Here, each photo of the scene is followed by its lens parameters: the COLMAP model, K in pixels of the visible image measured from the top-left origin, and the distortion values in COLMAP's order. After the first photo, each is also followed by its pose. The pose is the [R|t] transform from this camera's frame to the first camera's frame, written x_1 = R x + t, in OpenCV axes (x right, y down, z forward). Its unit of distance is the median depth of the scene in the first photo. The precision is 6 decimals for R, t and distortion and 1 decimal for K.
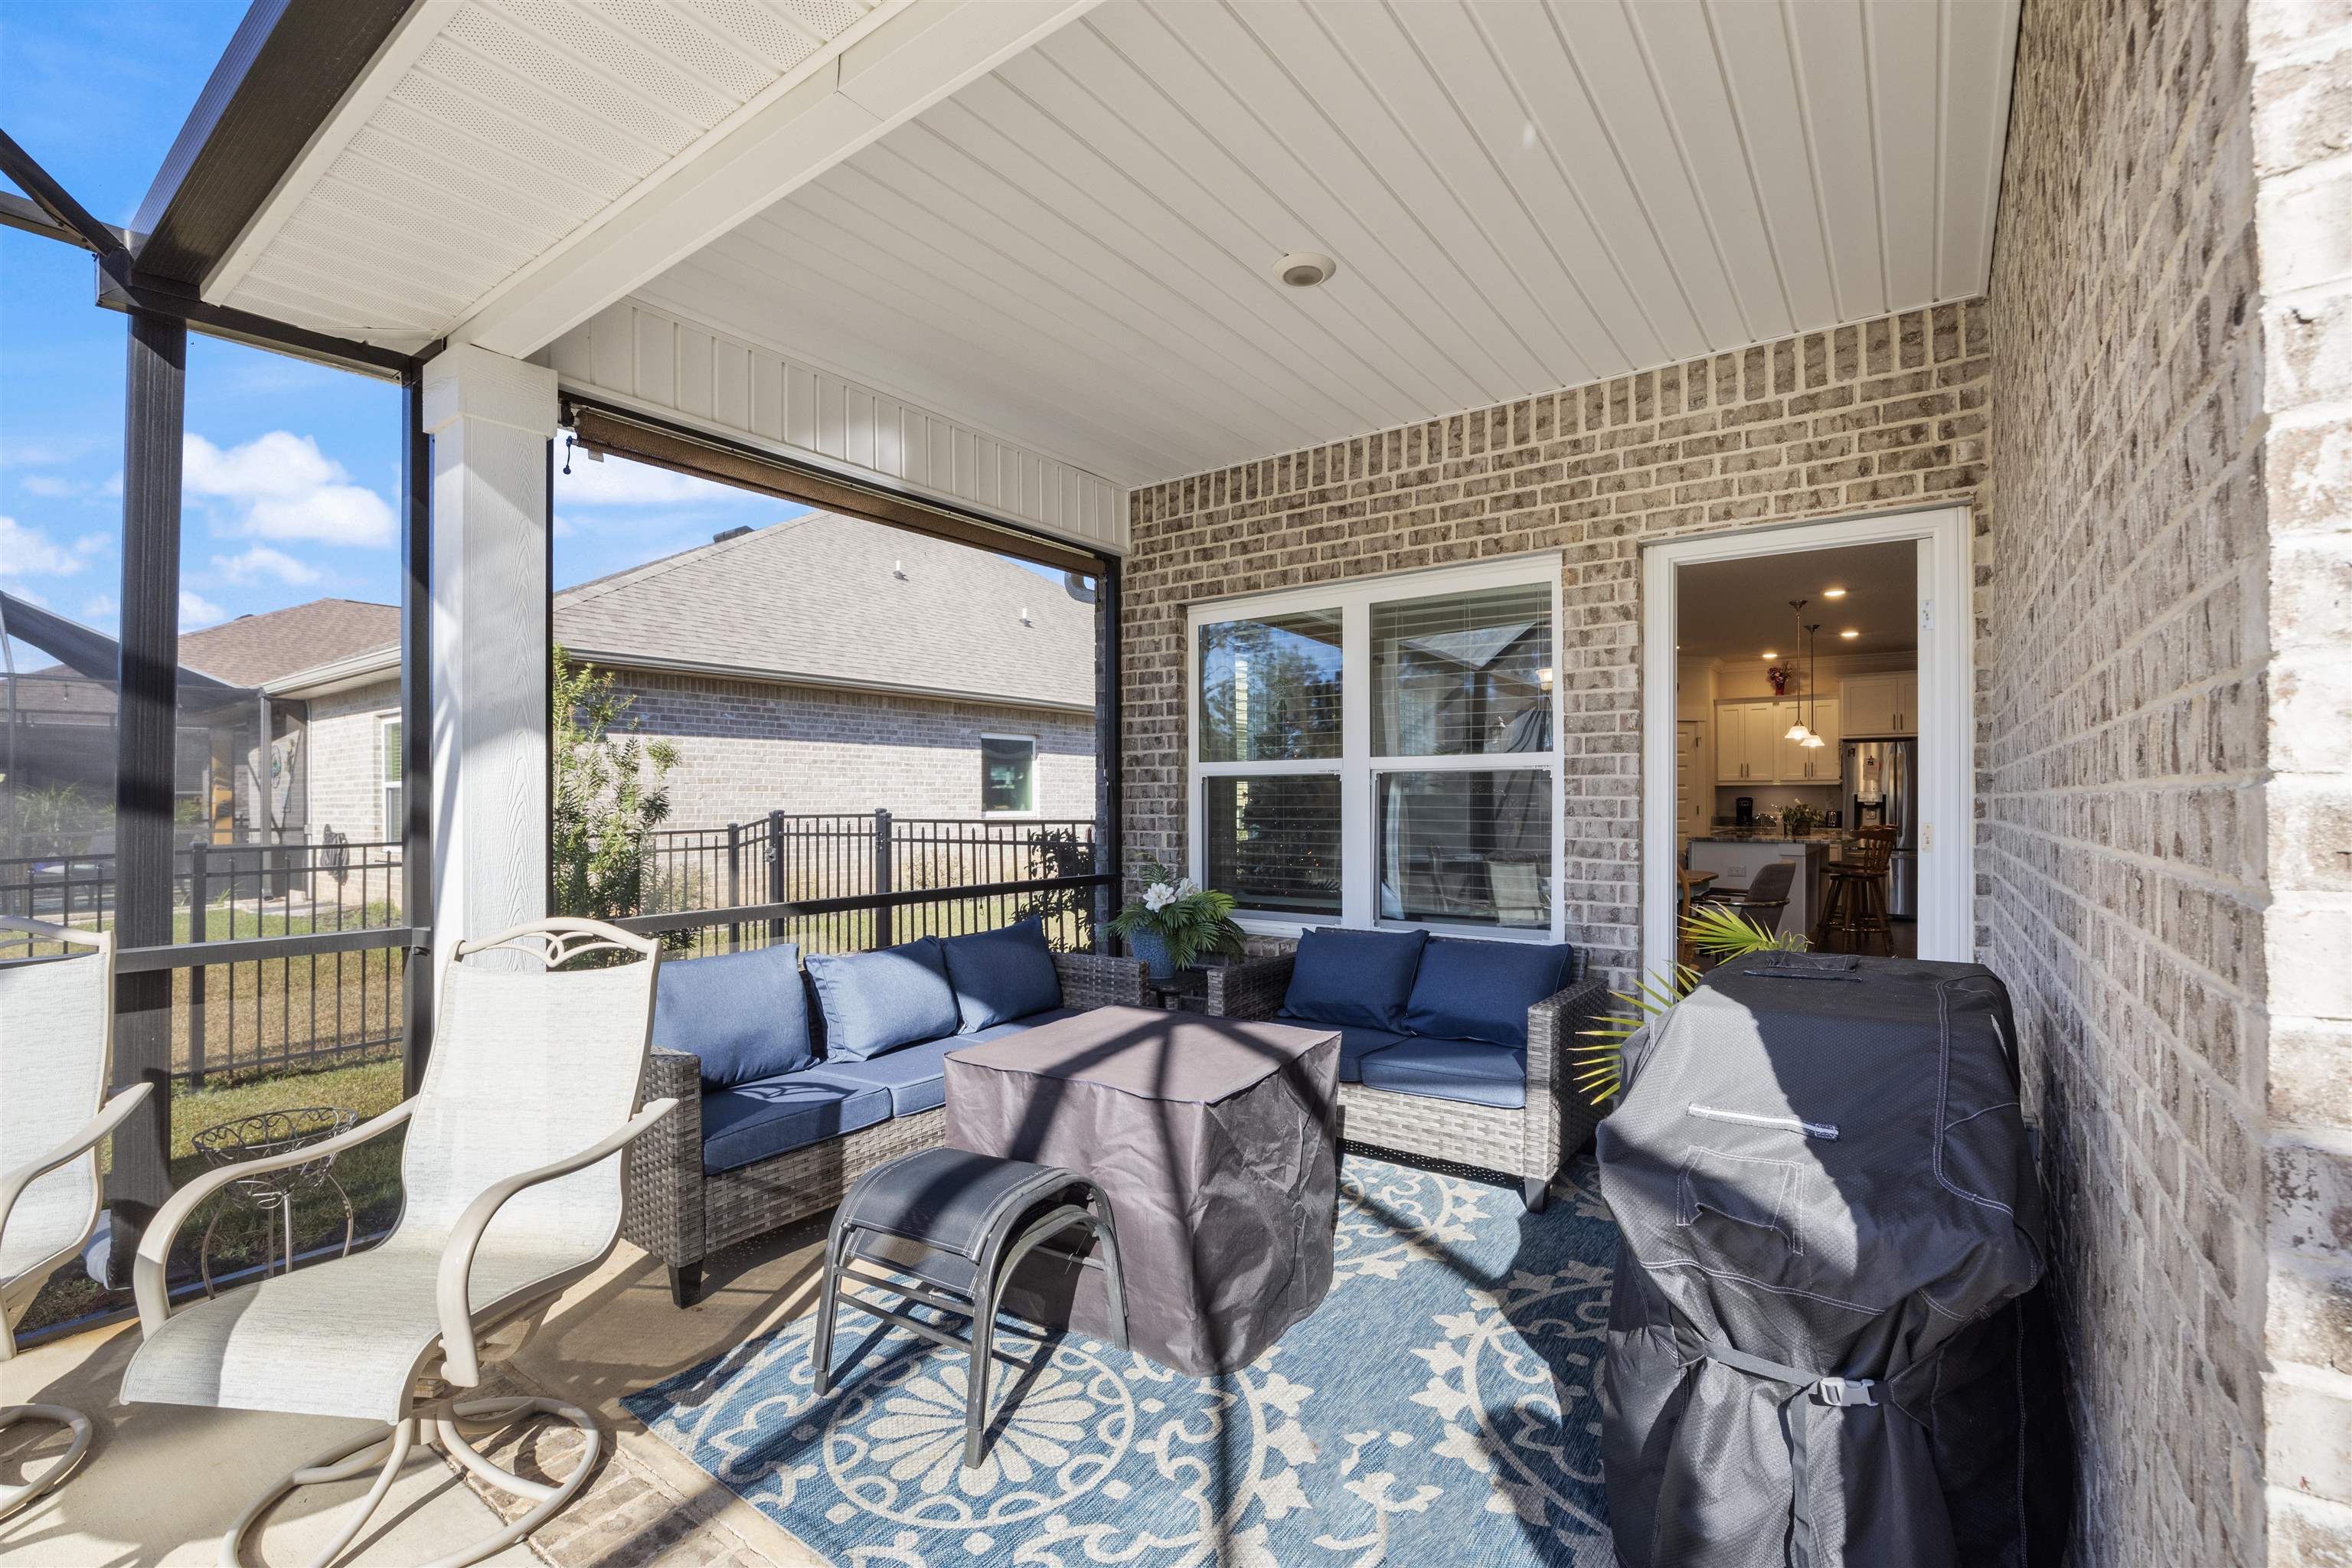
lens RADIAL K [[1022.0, 0, 1177.4], [0, 1022.0, 797.3], [0, 0, 1]] dist [-0.012988, 0.000122]
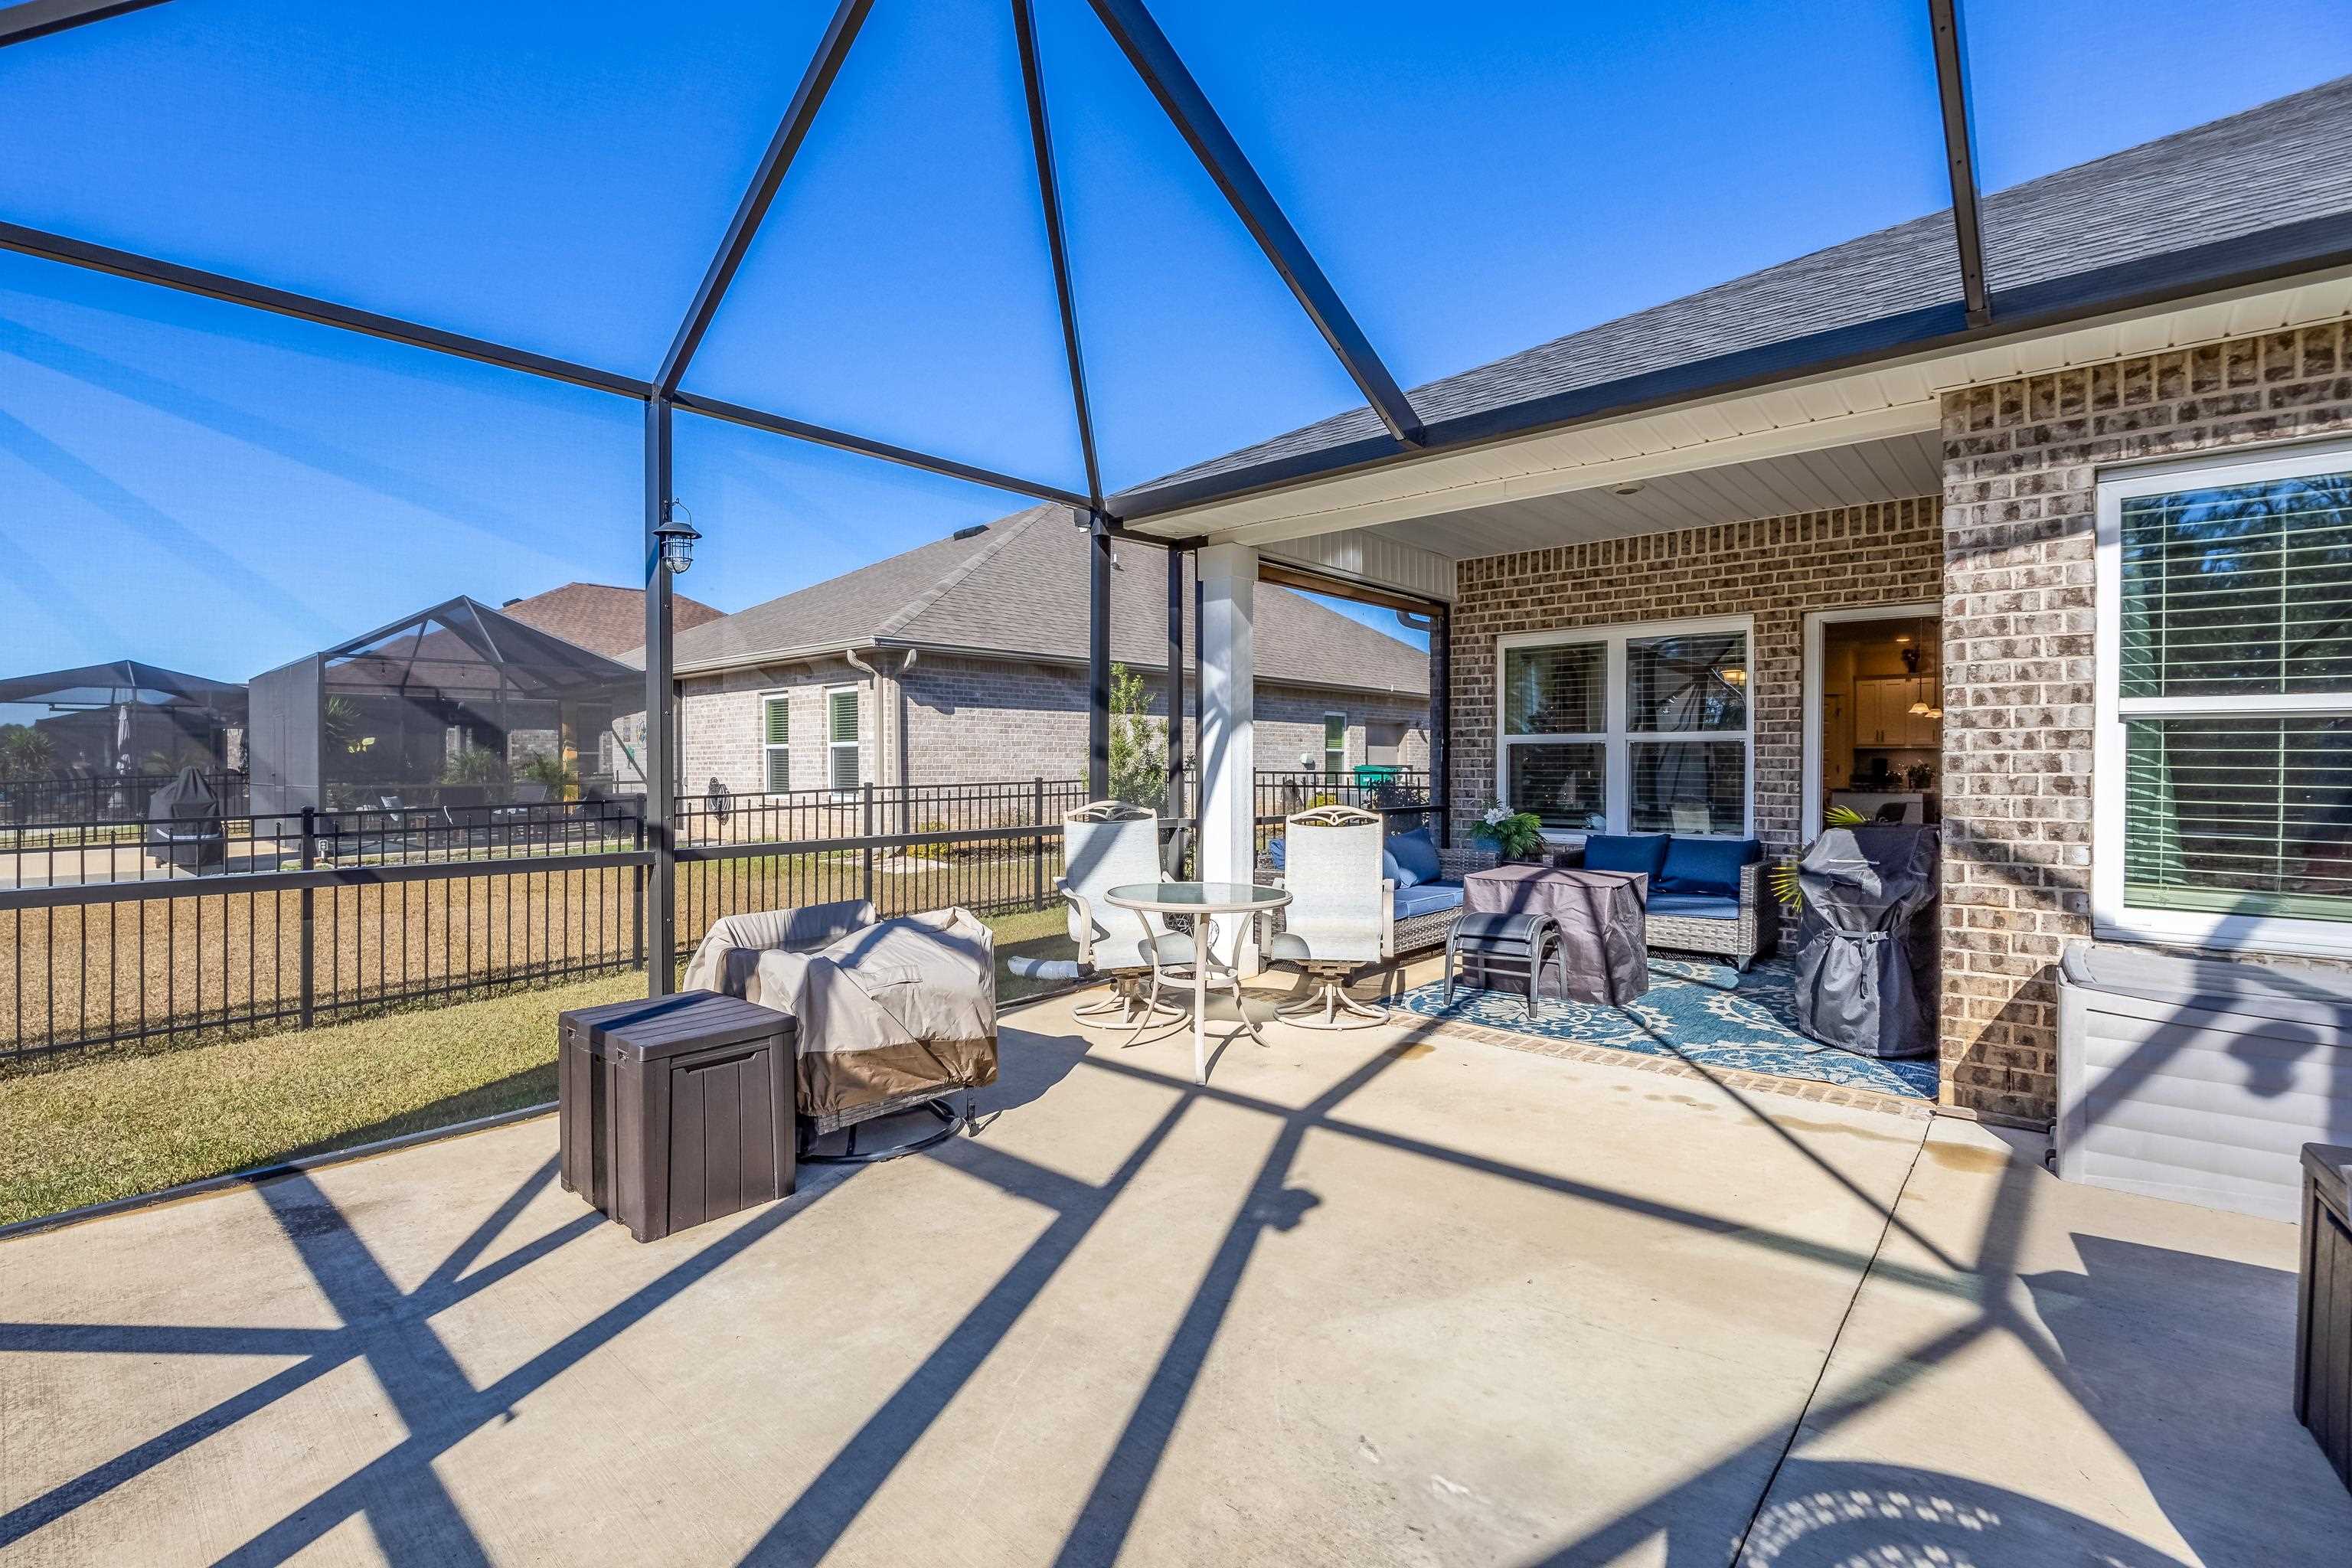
lens RADIAL K [[1070.0, 0, 1158.8], [0, 1070.0, 772.1], [0, 0, 1]] dist [-0.011960, -0.000321]
pose [[0.995267, 0.003918, -0.097096, -0.428997], [-0.002702, 0.999916, 0.012651, 0.004952], [0.097138, -0.012328, 0.995195, -0.854463]]
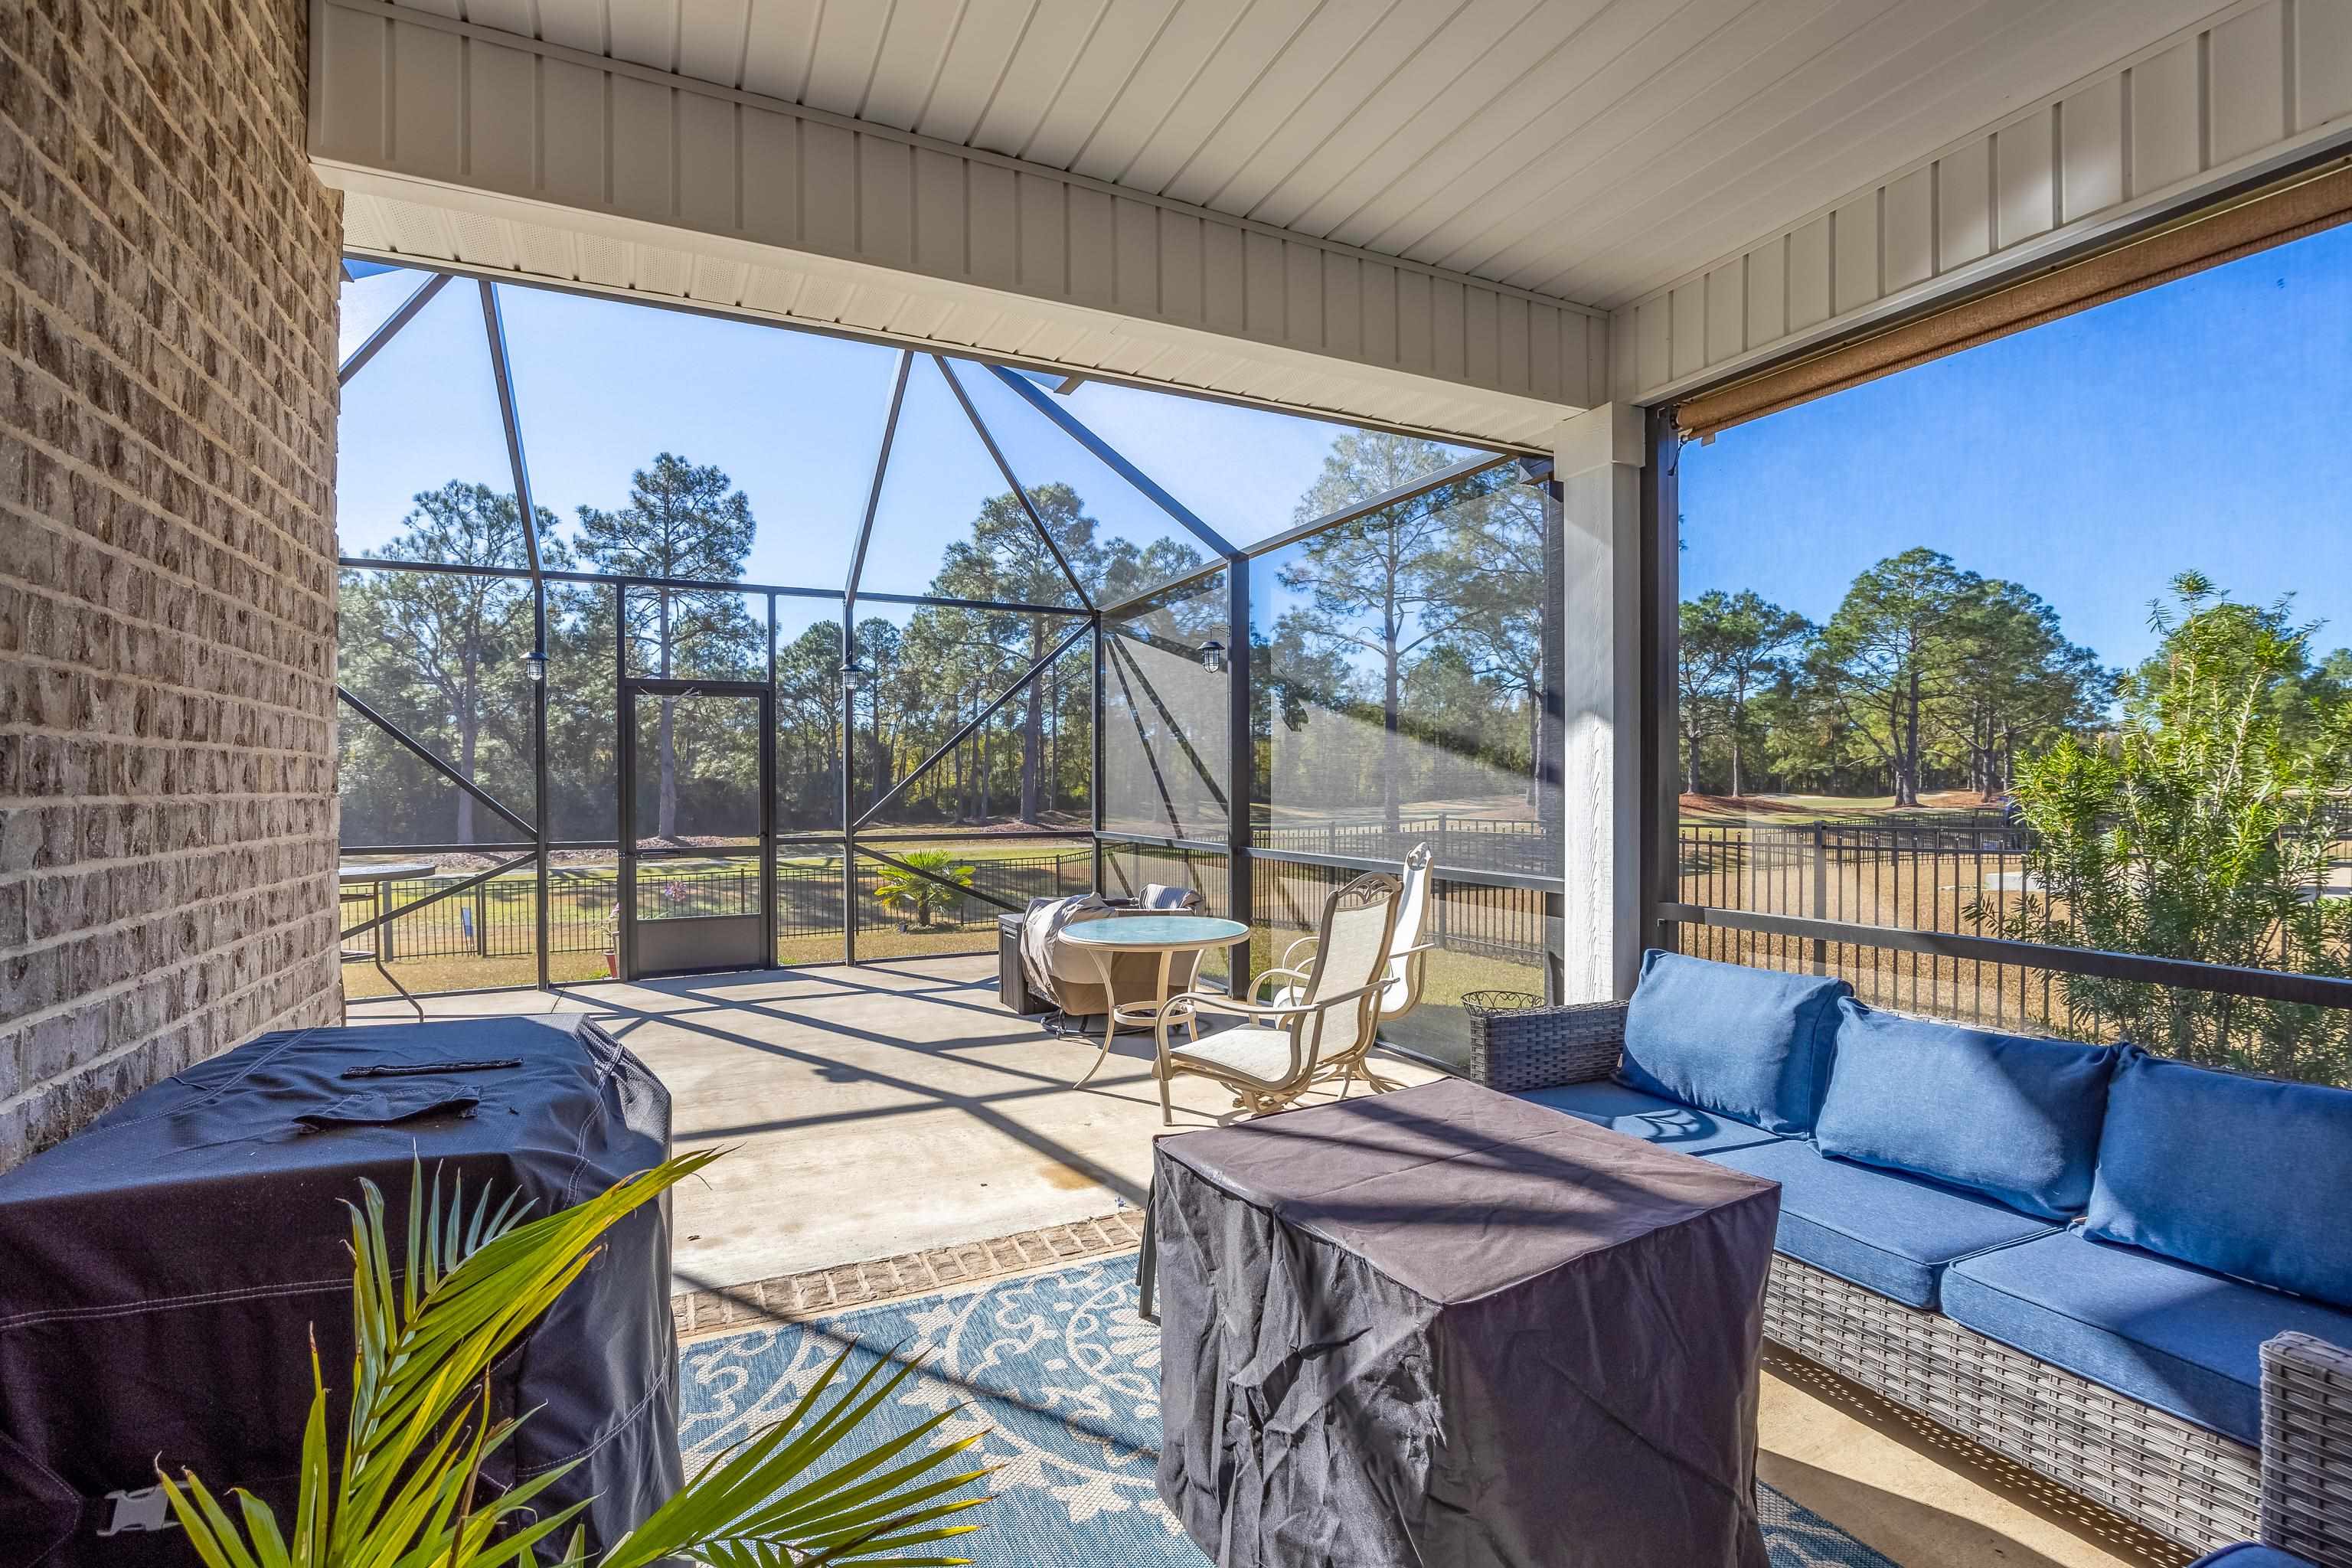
lens RADIAL K [[1101.4, 0, 1211.8], [0, 1101.4, 782.0], [0, 0, 1]] dist [-0.001311, -0.000070]
pose [[-0.458806, 0.009245, -0.888488, 0.600917], [0.010463, 0.999933, 0.005001, -0.009261], [0.888475, -0.007002, -0.458872, 1.051190]]
